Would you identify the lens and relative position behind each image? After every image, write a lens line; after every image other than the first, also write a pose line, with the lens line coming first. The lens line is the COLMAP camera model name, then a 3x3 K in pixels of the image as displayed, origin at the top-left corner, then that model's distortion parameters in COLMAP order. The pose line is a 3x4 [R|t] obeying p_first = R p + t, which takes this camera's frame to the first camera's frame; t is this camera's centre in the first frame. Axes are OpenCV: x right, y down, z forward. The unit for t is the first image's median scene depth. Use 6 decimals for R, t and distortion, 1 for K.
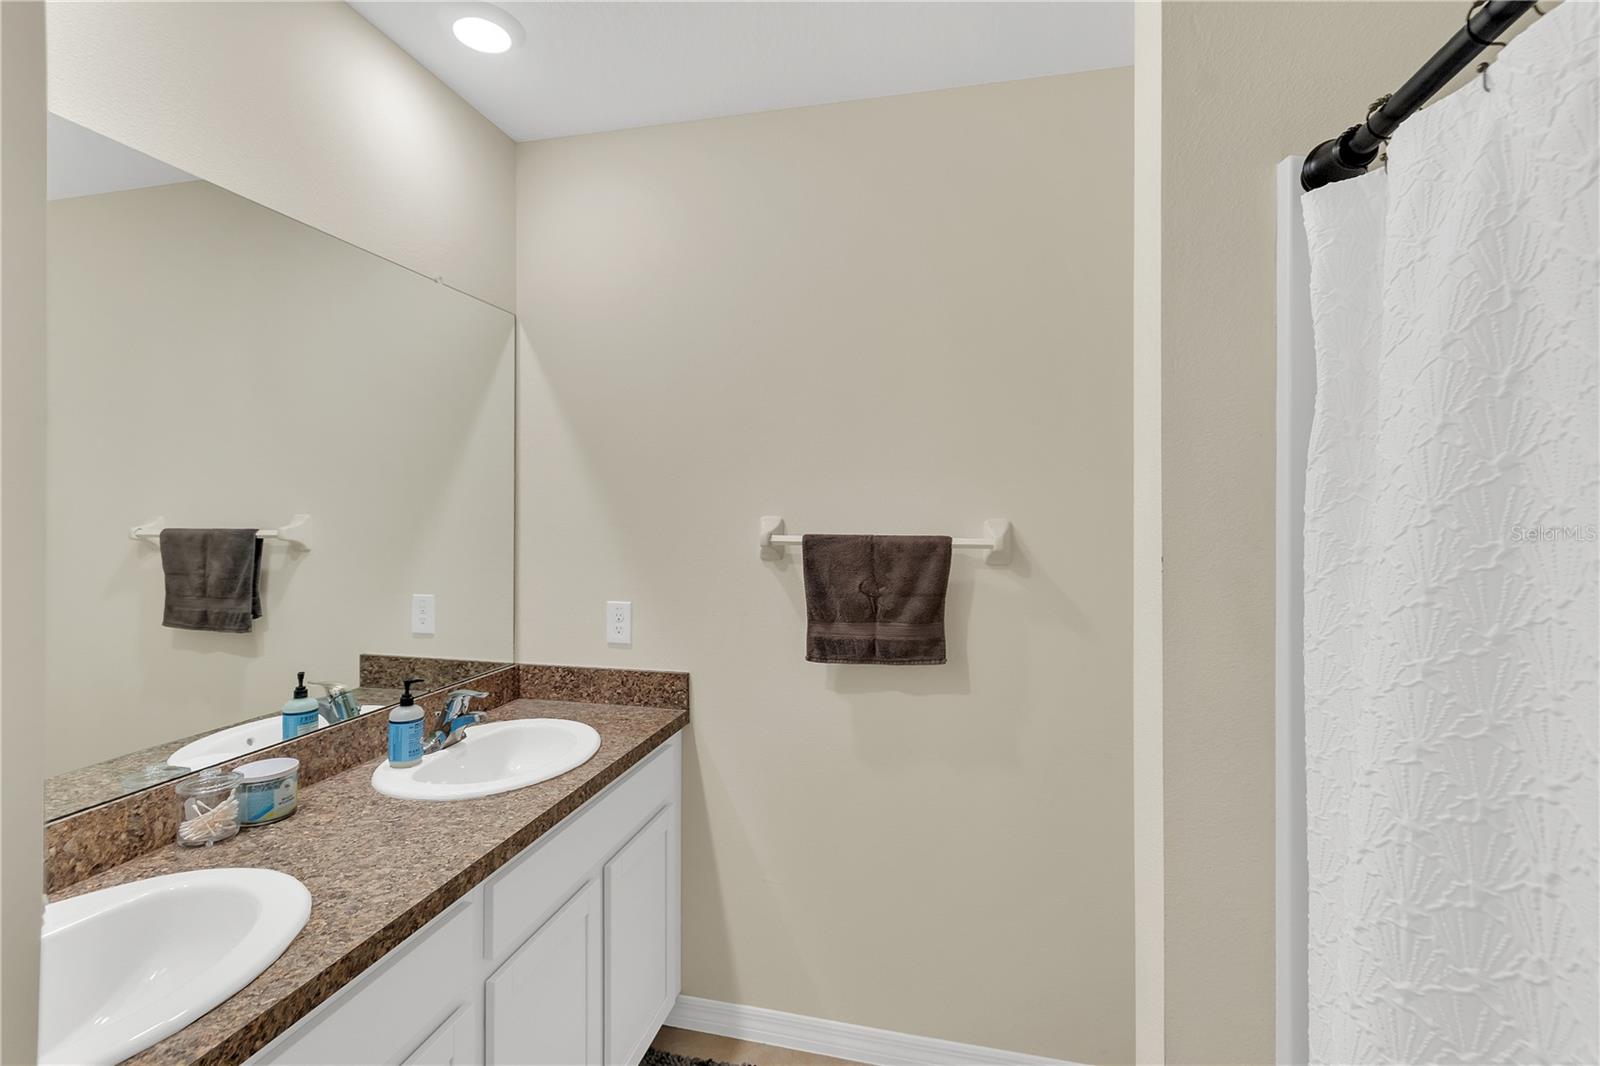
lens RADIAL K [[732.4, 0, 792.8], [0, 732.4, 510.9], [0, 0, 1]] dist [0.003368, 0.000043]
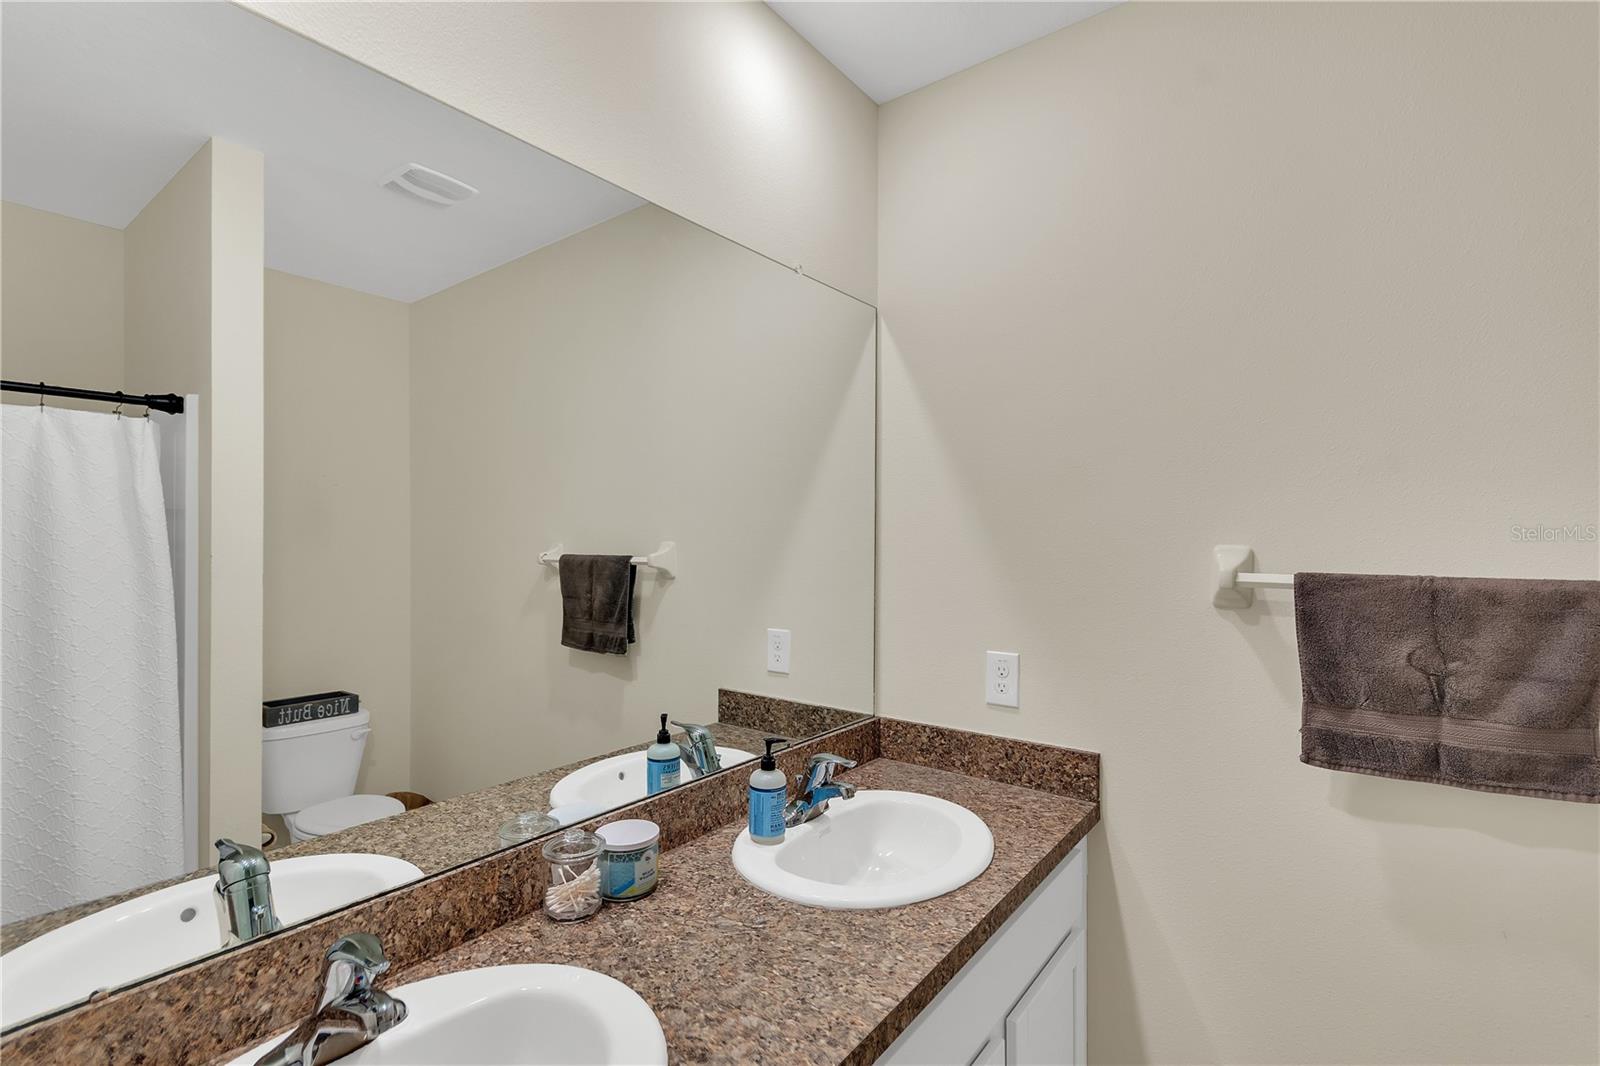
lens RADIAL K [[732.4, 0, 790.5], [0, 732.4, 535.1], [0, 0, 1]] dist [0.003368, 0.000043]
pose [[0.908168, -0.002284, -0.418599, -0.125657], [0.000165, 0.999987, -0.005100, 0.001219], [0.418605, 0.004562, 0.908157, 0.205257]]
